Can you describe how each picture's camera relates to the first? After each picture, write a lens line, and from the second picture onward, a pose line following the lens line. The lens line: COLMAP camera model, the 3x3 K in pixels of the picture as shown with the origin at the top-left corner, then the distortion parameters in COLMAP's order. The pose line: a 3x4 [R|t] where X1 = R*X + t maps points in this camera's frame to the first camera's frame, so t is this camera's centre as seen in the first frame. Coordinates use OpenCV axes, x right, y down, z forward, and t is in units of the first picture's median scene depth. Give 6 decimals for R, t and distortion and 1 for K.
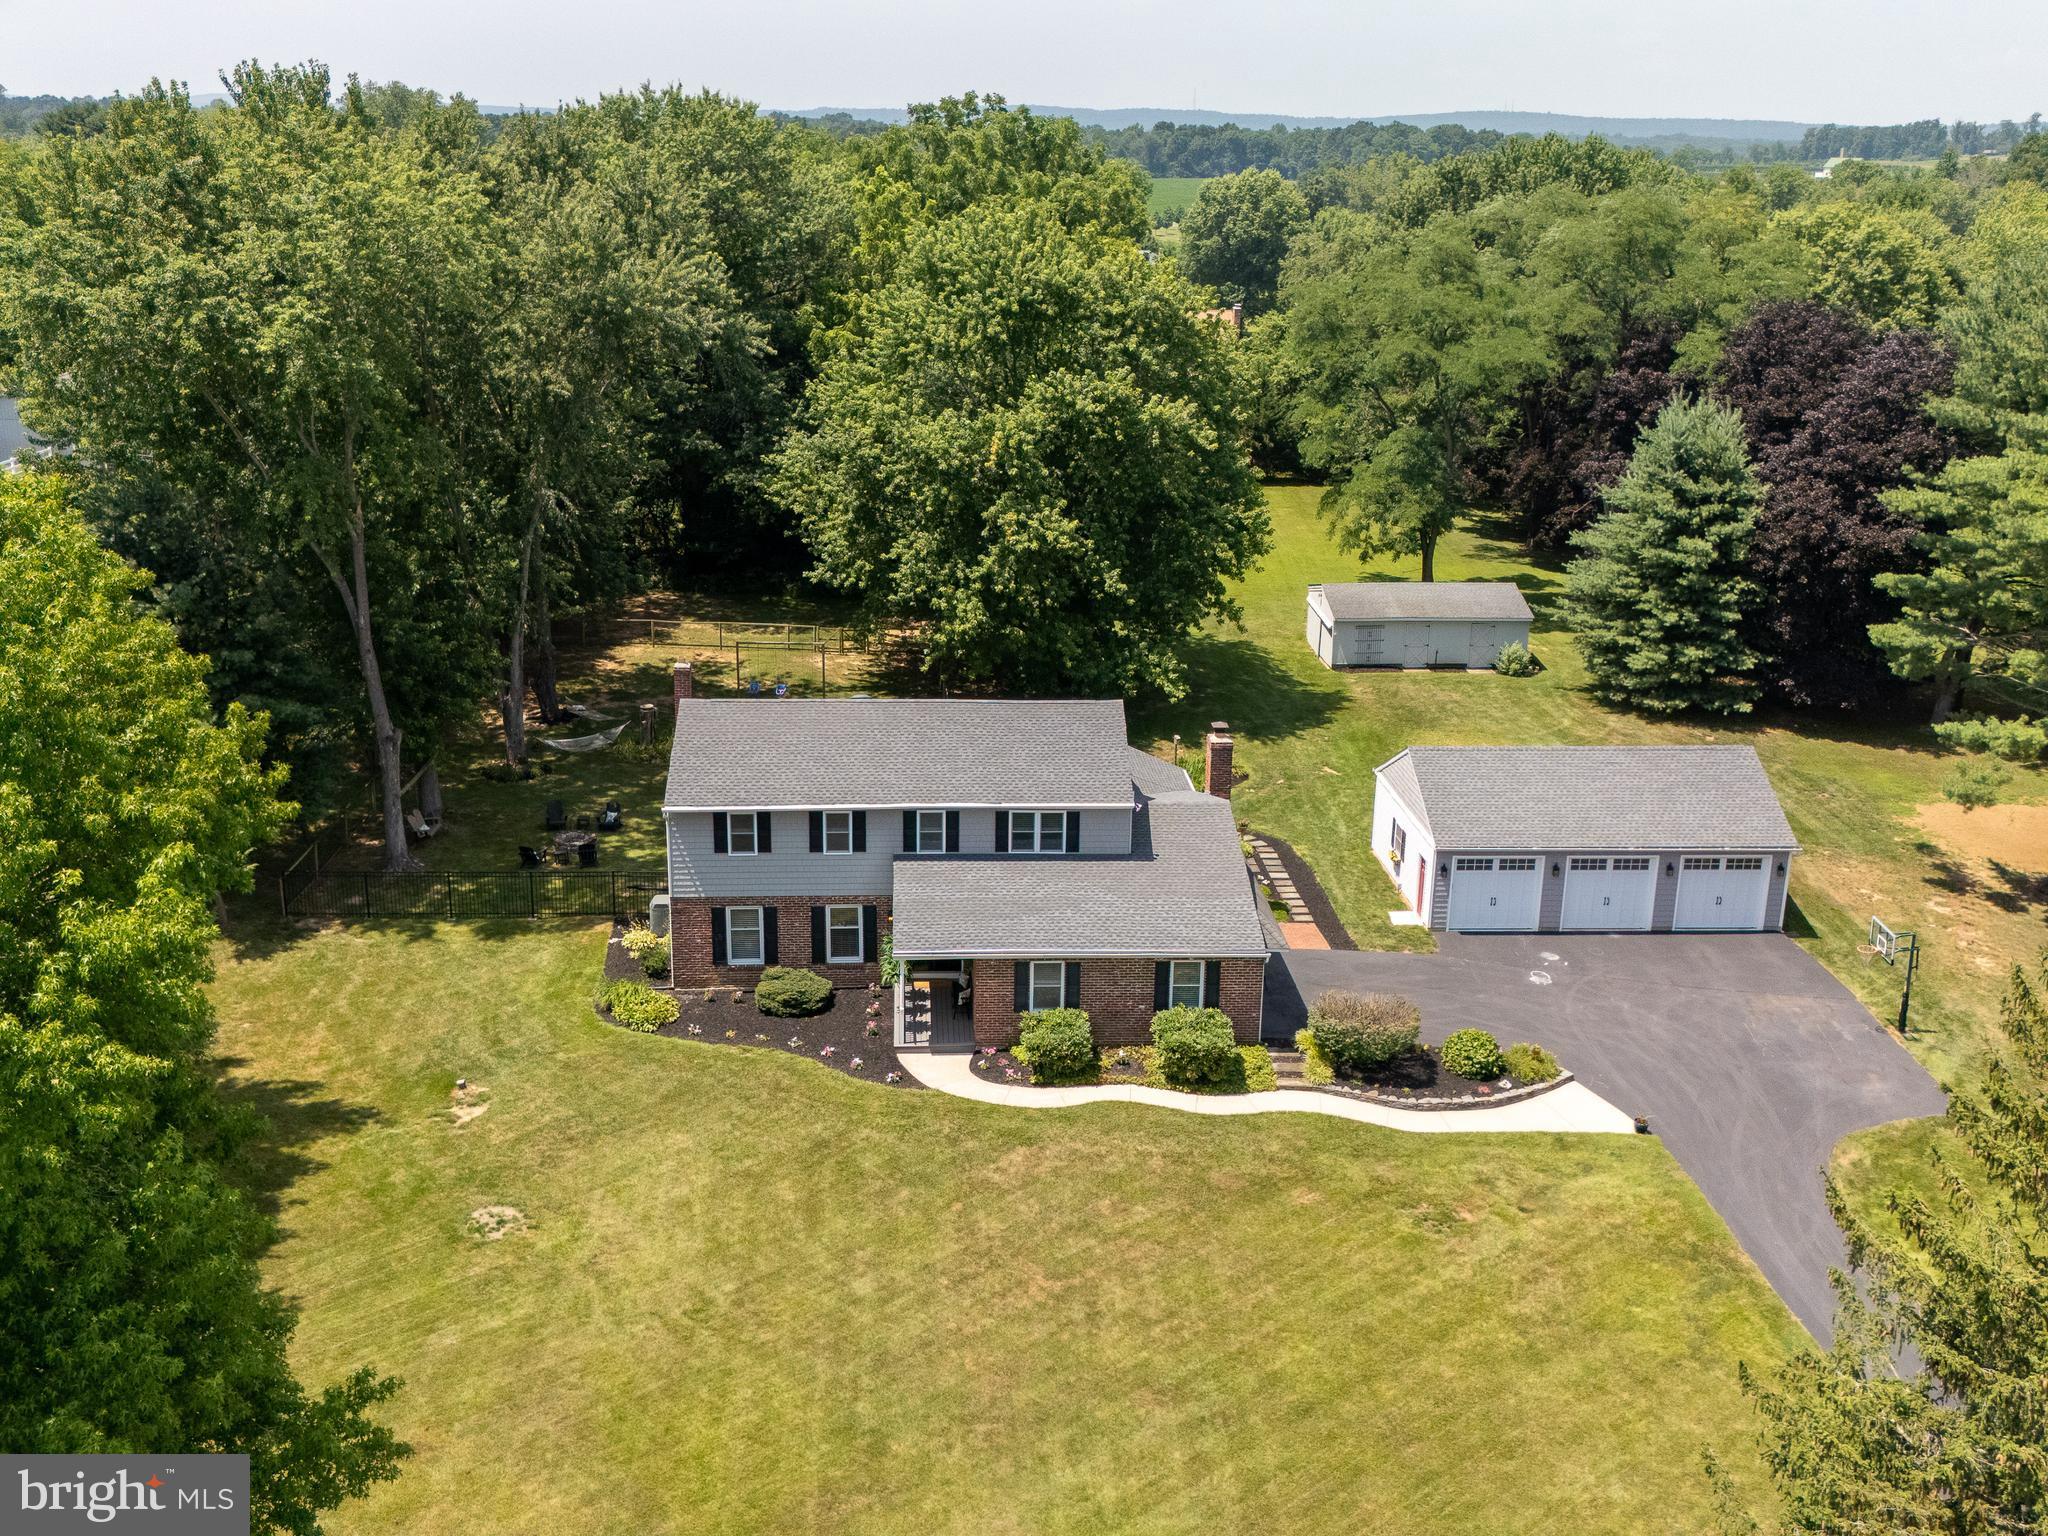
lens RADIAL K [[2003.9, 0, 1031.0], [0, 2003.9, 769.0], [0, 0, 1]] dist [0.127152, -0.267660]
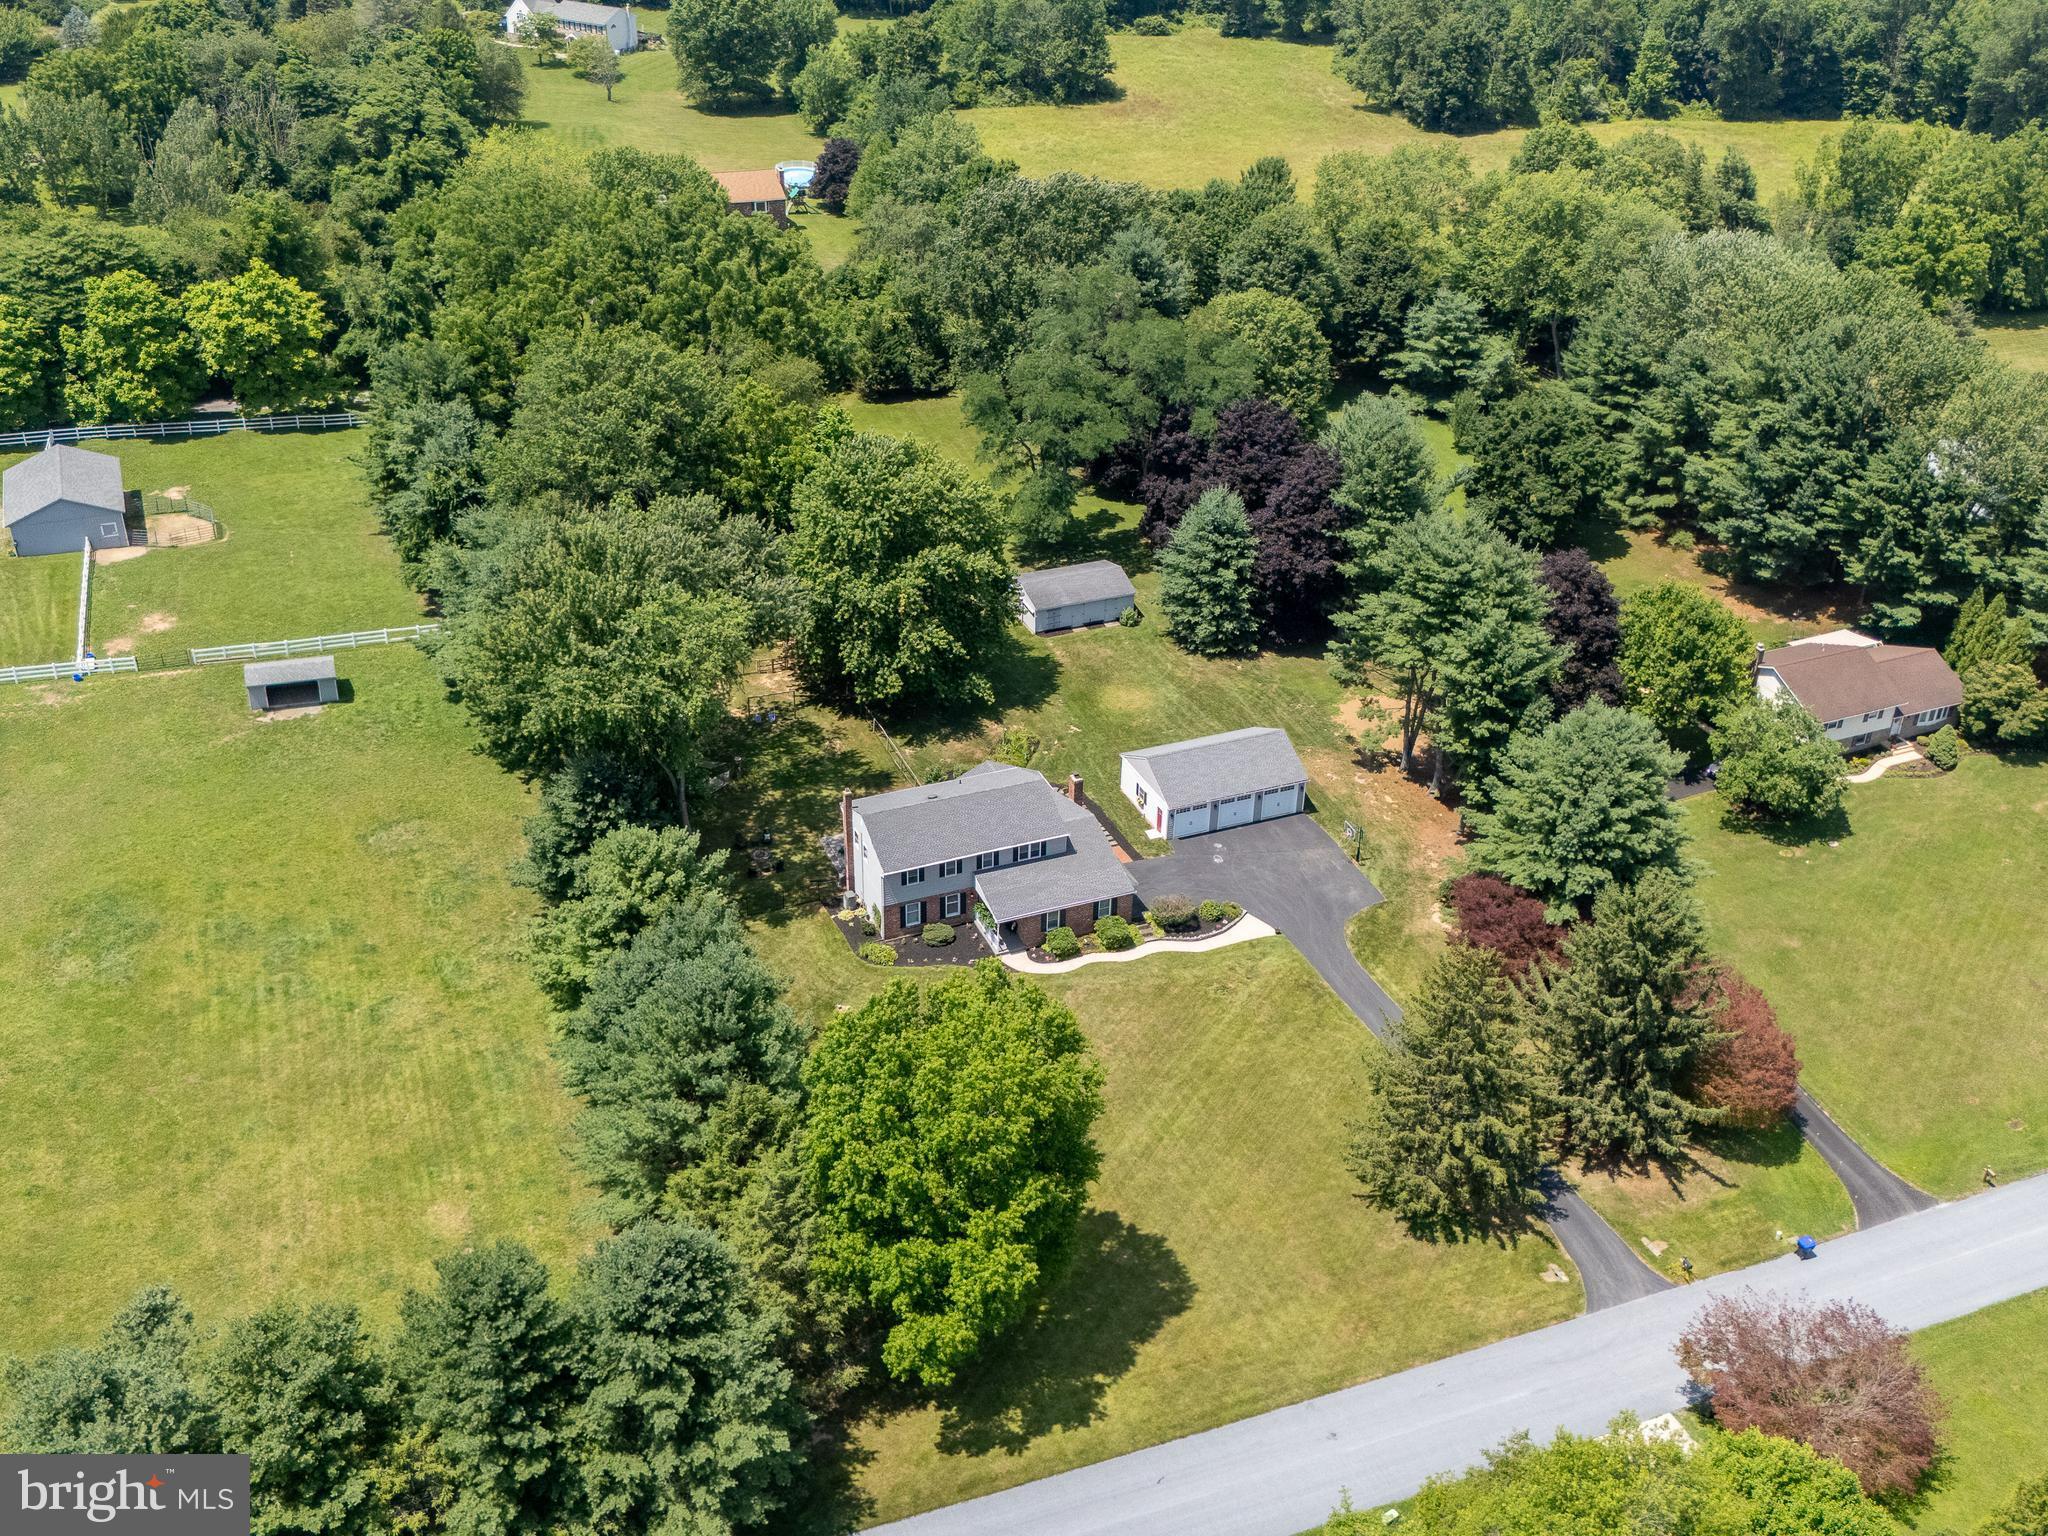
lens RADIAL K [[2003.9, 0, 1031.0], [0, 2003.9, 769.0], [0, 0, 1]] dist [0.127152, -0.267660]
pose [[0.944579, -0.168842, 0.281536, -0.634210], [0.095437, 0.961793, 0.256604, -0.657748], [-0.314105, -0.215514, 0.924604, -1.146803]]
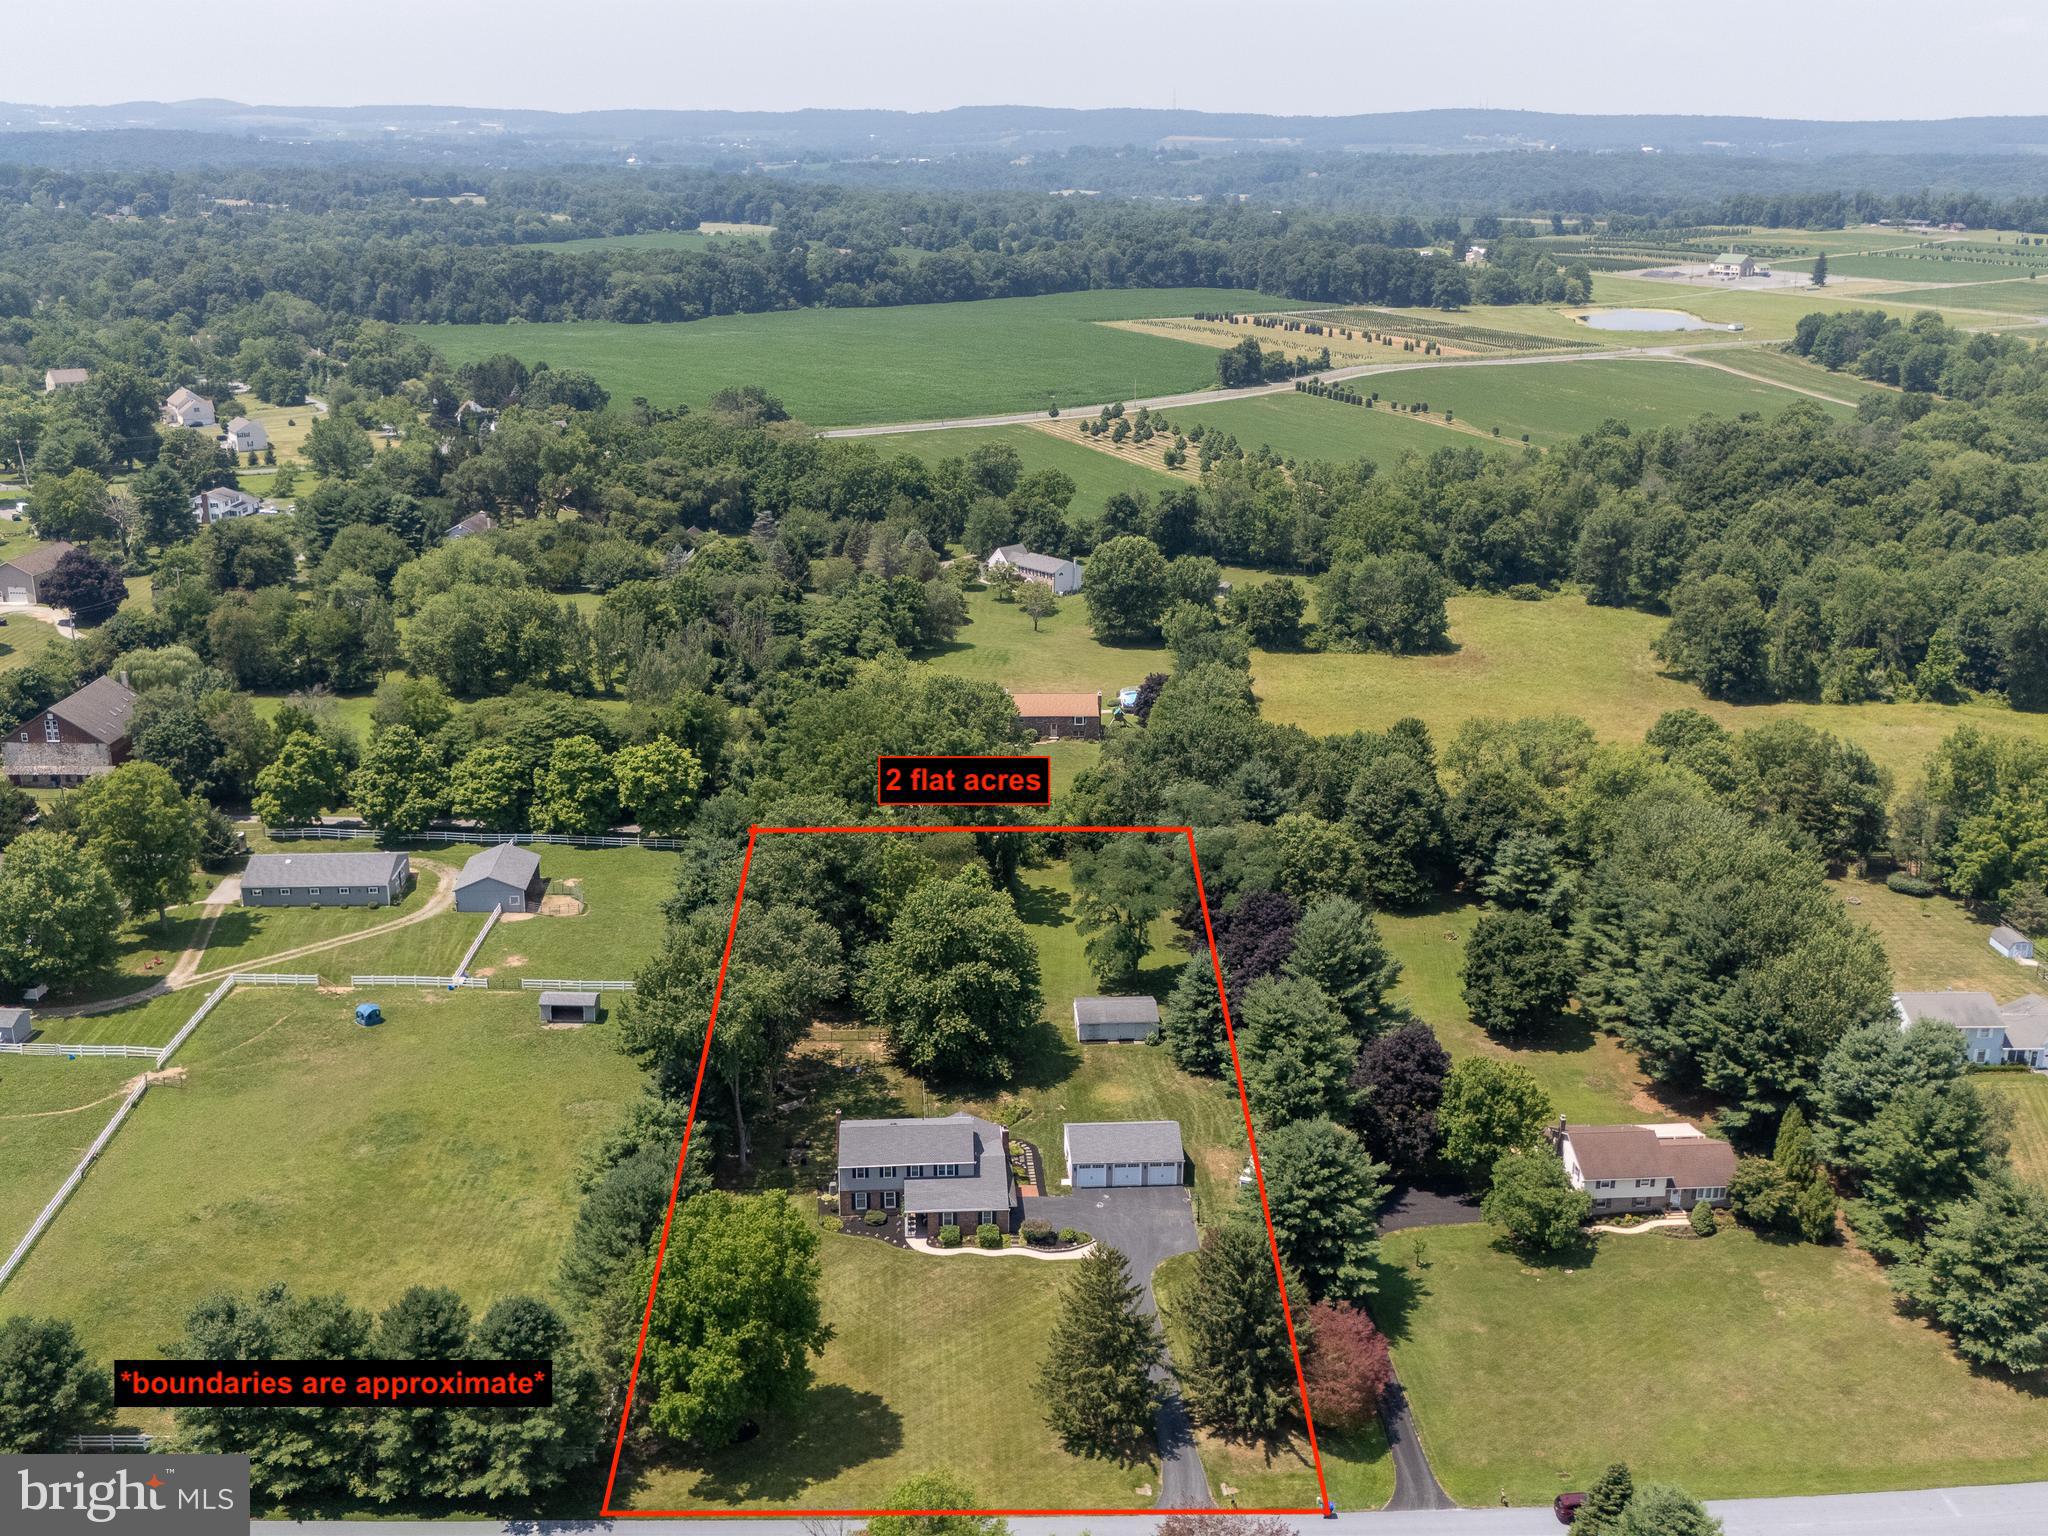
lens RADIAL K [[2003.9, 0, 1031.0], [0, 2003.9, 769.0], [0, 0, 1]] dist [0.127152, -0.267660]
pose [[0.999898, -0.014052, 0.002614, 0.147659], [0.014029, 0.999863, 0.008801, -0.674793], [-0.002737, -0.008763, 0.999958, -2.414275]]
